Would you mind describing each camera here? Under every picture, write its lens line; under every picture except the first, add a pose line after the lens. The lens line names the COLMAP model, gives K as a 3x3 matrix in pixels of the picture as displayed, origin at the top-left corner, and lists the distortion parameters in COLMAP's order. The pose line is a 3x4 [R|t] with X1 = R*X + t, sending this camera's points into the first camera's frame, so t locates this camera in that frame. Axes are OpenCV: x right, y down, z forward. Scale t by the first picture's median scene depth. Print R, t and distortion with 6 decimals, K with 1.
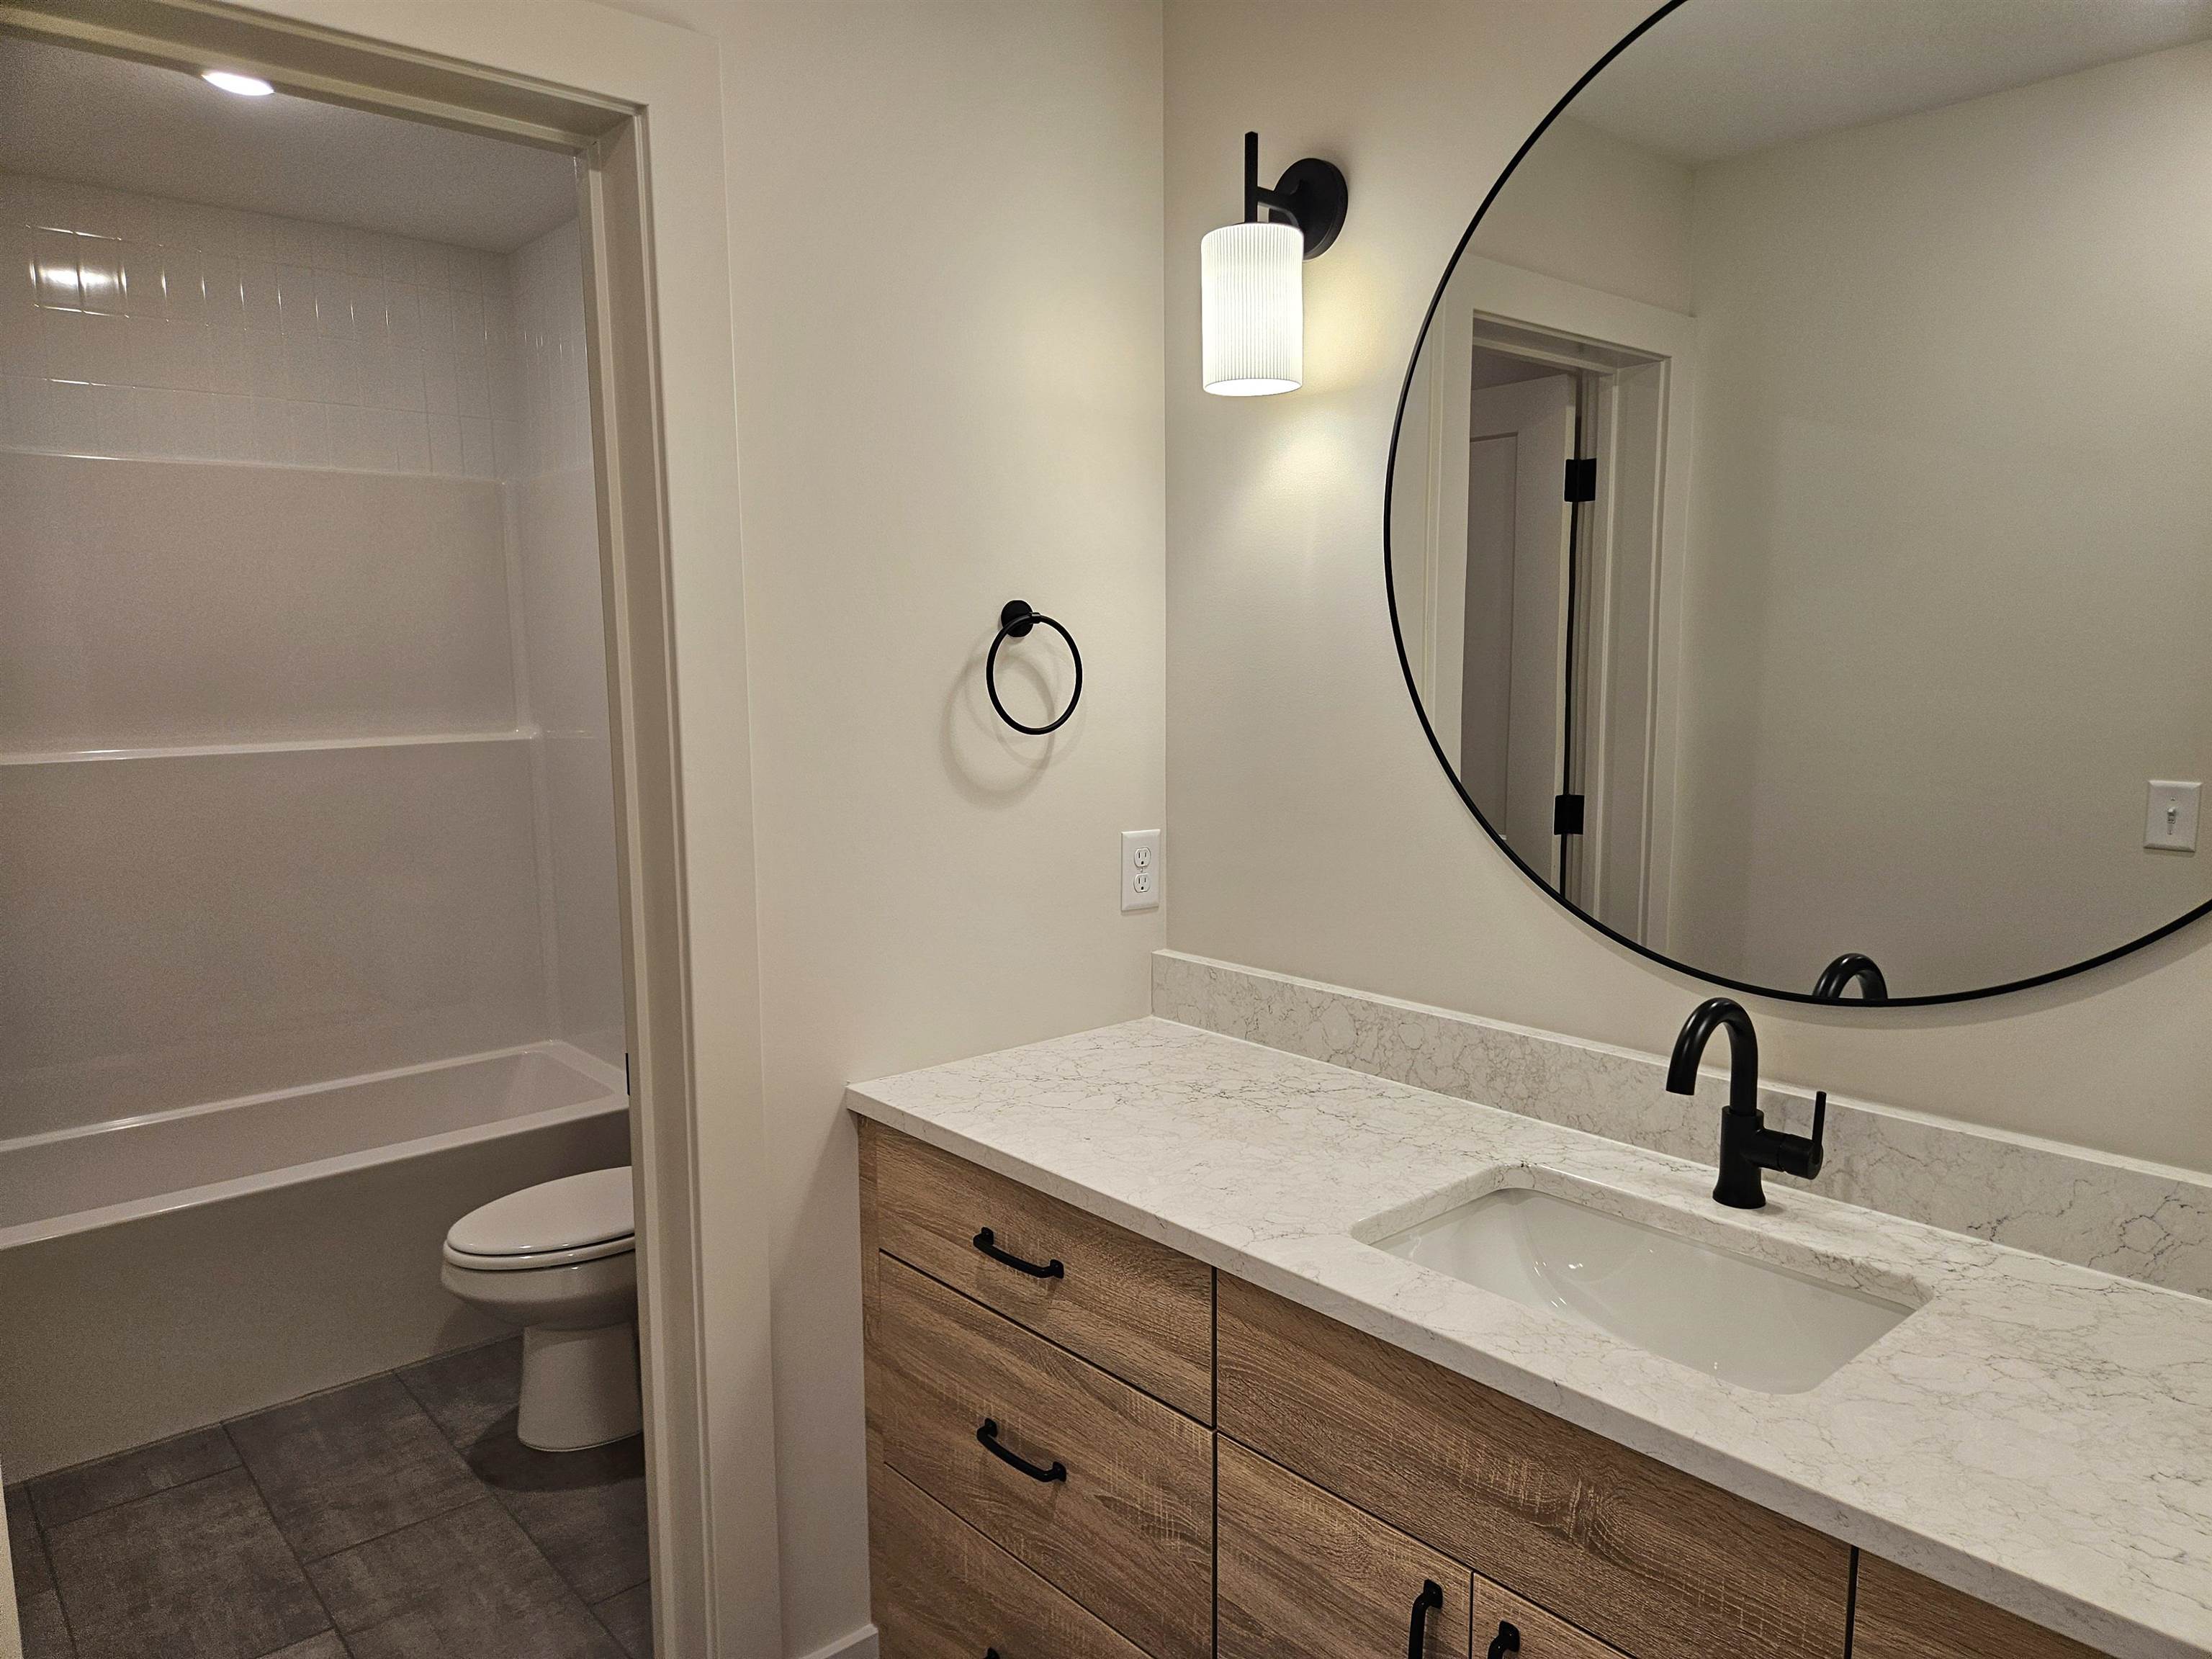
lens RADIAL K [[1494.6, 0, 1109.3], [0, 1494.6, 828.9], [0, 0, 1]] dist [-0.000135, -0.001735]
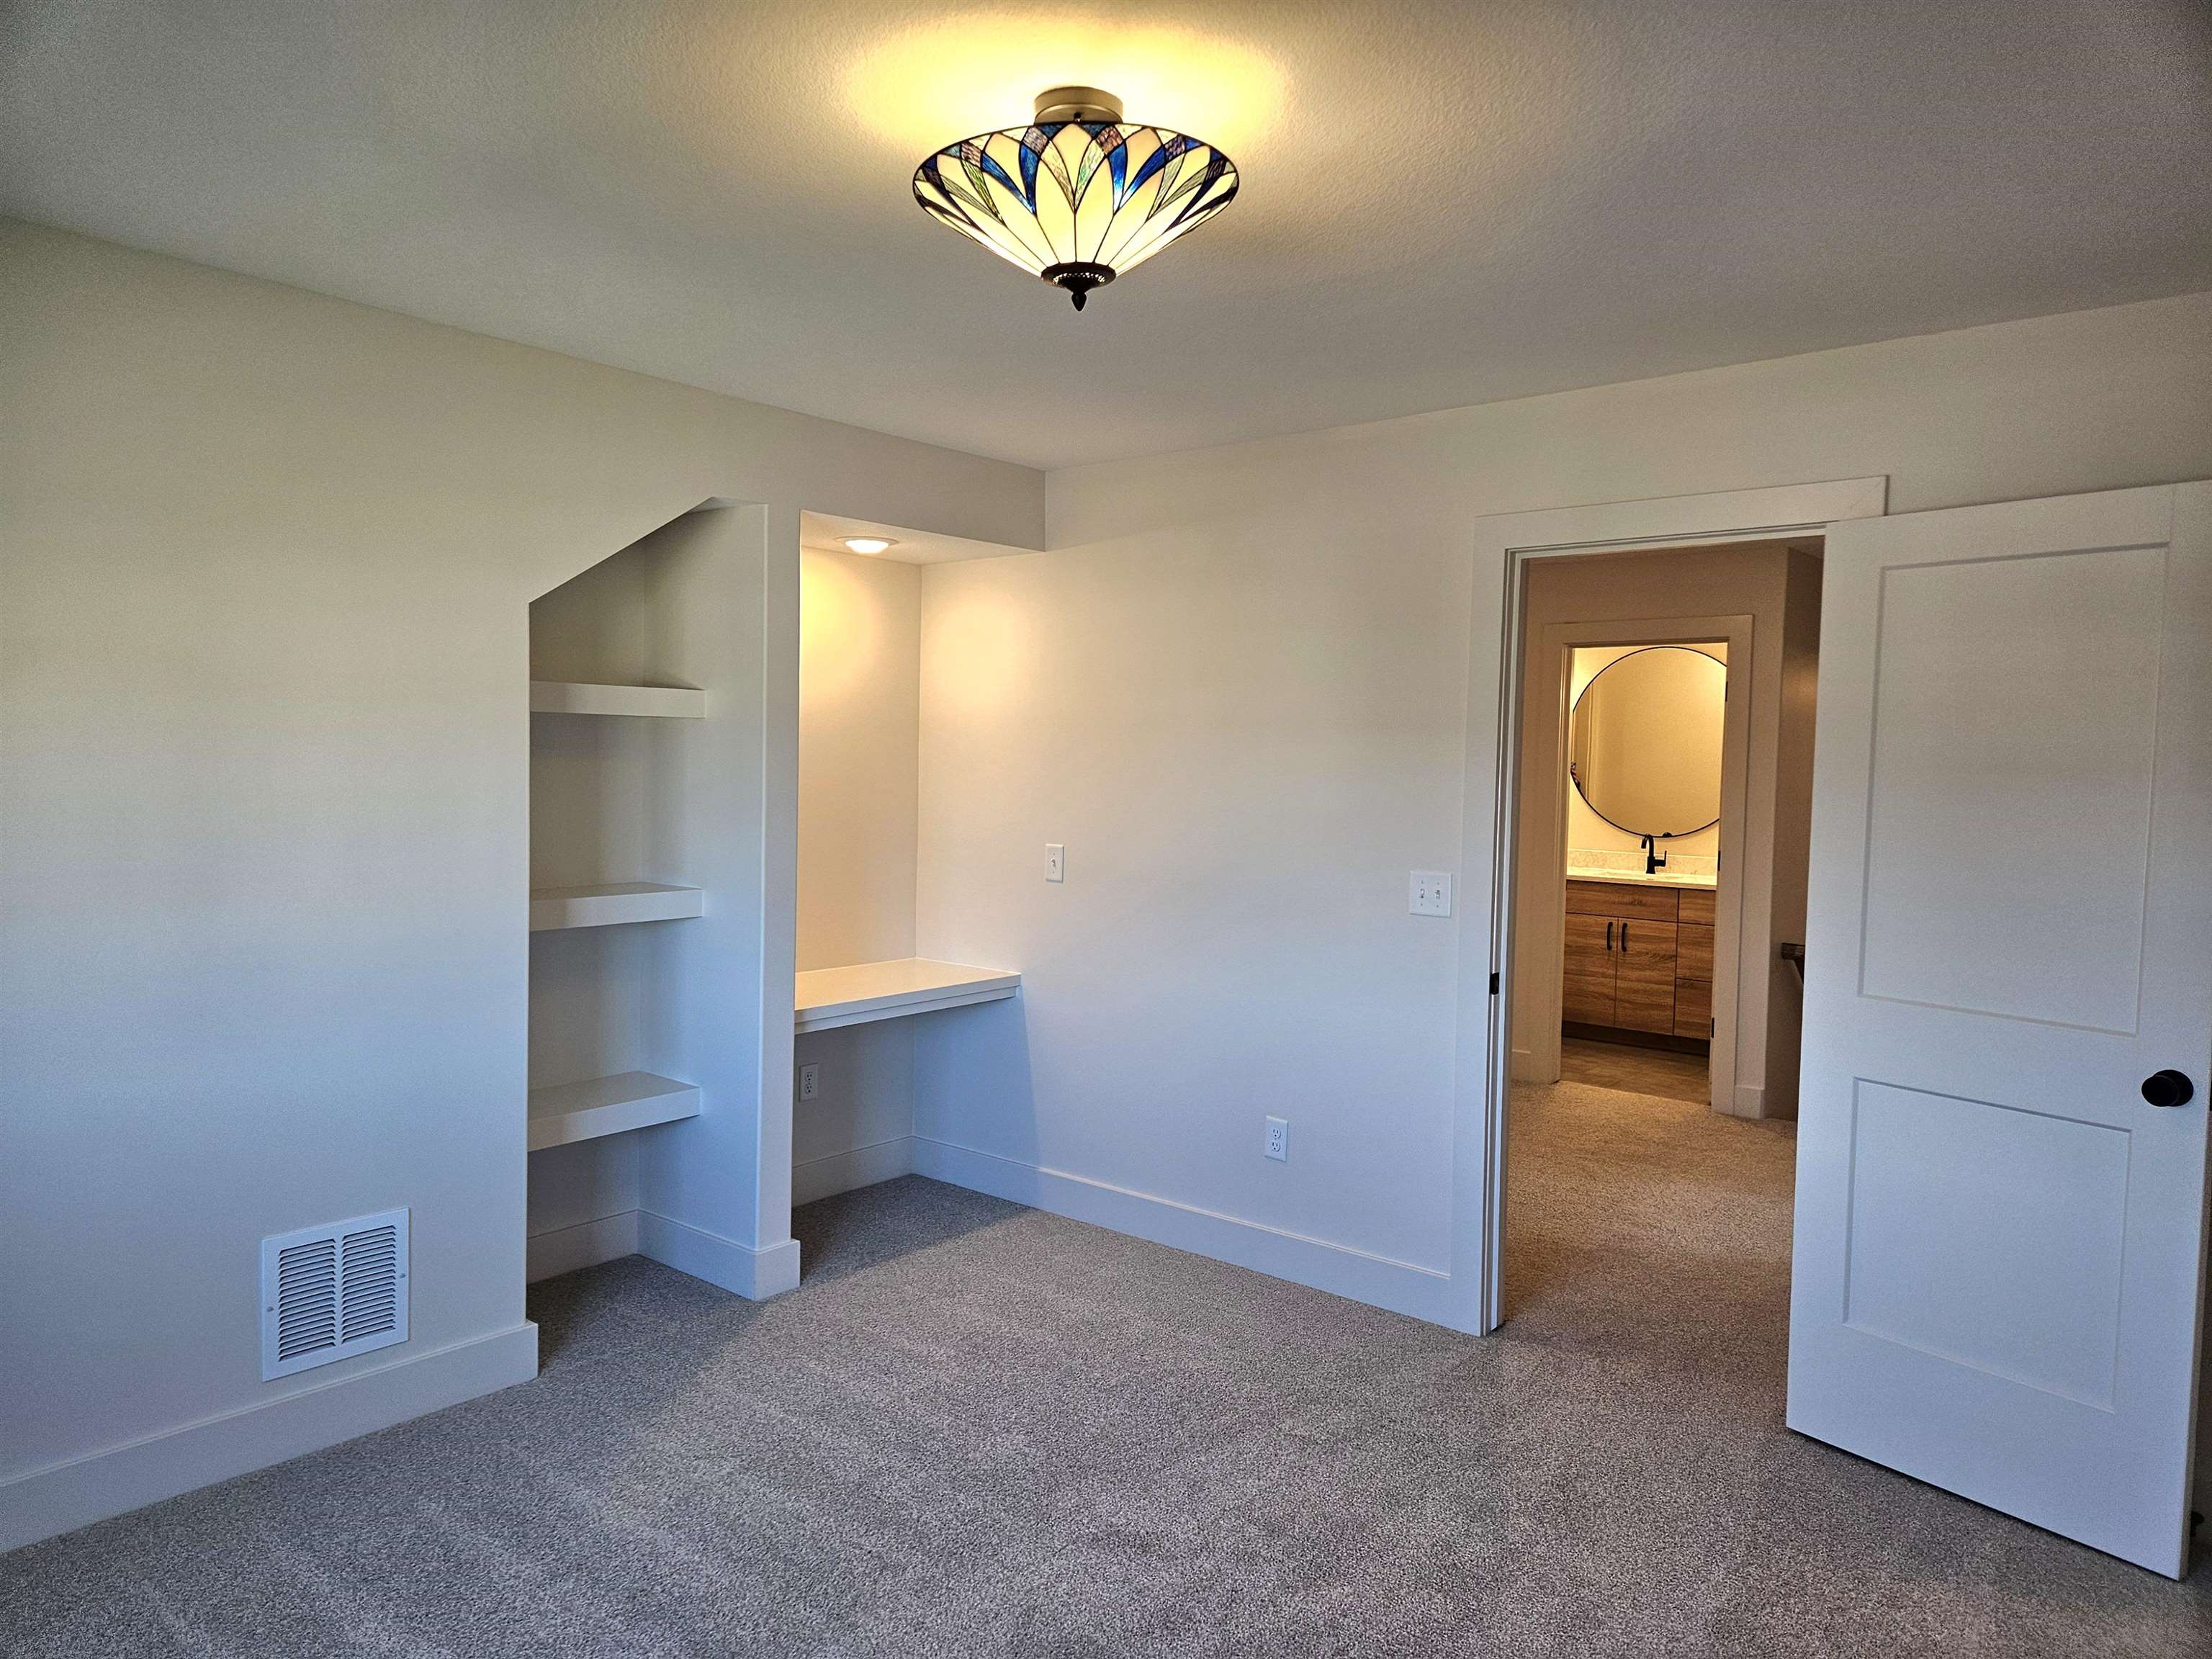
lens RADIAL K [[1494.6, 0, 1102.9], [0, 1494.6, 830.0], [0, 0, 1]] dist [-0.000135, -0.001735]
pose [[0.987611, 0.028997, 0.154216, -2.718342], [-0.018480, 0.997431, -0.069203, 0.547132], [-0.155827, 0.065496, 0.985611, -4.639258]]
